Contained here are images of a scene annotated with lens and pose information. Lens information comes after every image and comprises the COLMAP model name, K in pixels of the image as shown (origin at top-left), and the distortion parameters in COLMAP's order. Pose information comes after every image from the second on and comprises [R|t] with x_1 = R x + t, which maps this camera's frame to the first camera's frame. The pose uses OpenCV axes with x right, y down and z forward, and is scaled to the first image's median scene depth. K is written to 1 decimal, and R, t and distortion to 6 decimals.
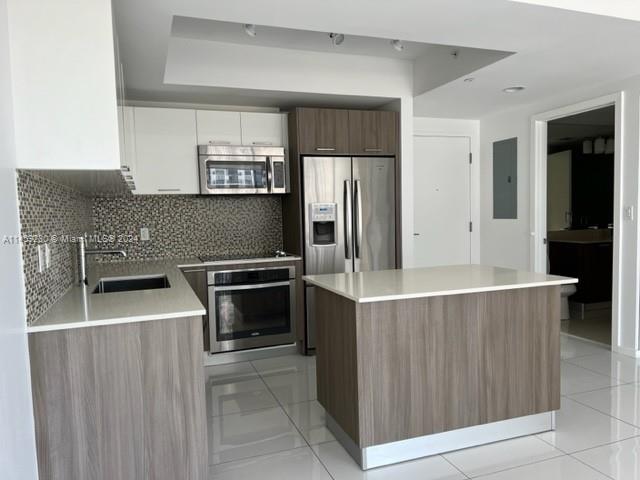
lens RADIAL K [[479.5, 0, 320.0], [0, 479.5, 241.9], [0, 0, 1]] dist [0.081064, -0.095906]
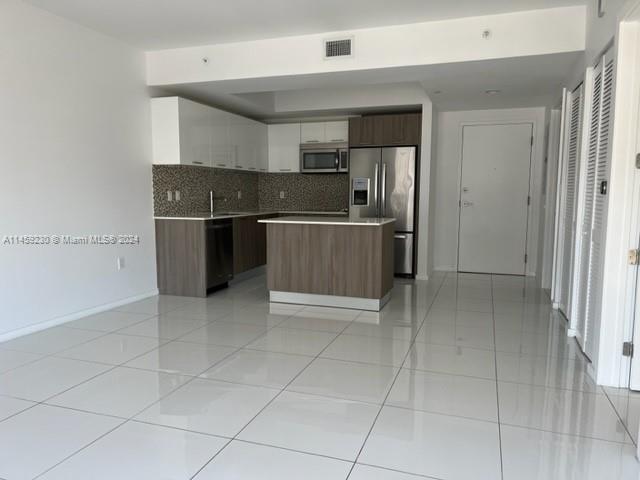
lens RADIAL K [[479.5, 0, 320.0], [0, 479.5, 241.9], [0, 0, 1]] dist [0.081064, -0.095906]
pose [[0.779483, 0.095656, -0.619076, 0.919494], [-0.063475, 0.995247, 0.073859, 0.018123], [0.623199, -0.018276, 0.781850, -0.315430]]
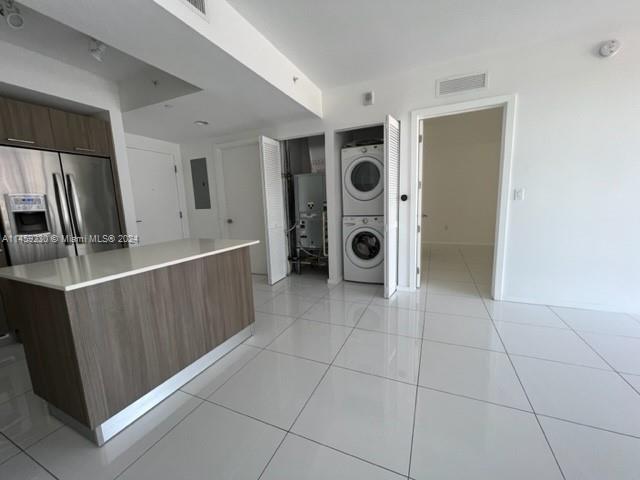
lens RADIAL K [[256.3, 0, 319.9], [0, 256.3, 240.9], [0, 0, 1]] dist [-0.001719, -0.000139]
pose [[0.692118, -0.106219, 0.713926, 0.041992], [0.062934, 0.994226, 0.086911, 0.011147], [-0.719036, -0.015223, 0.694806, 0.171635]]
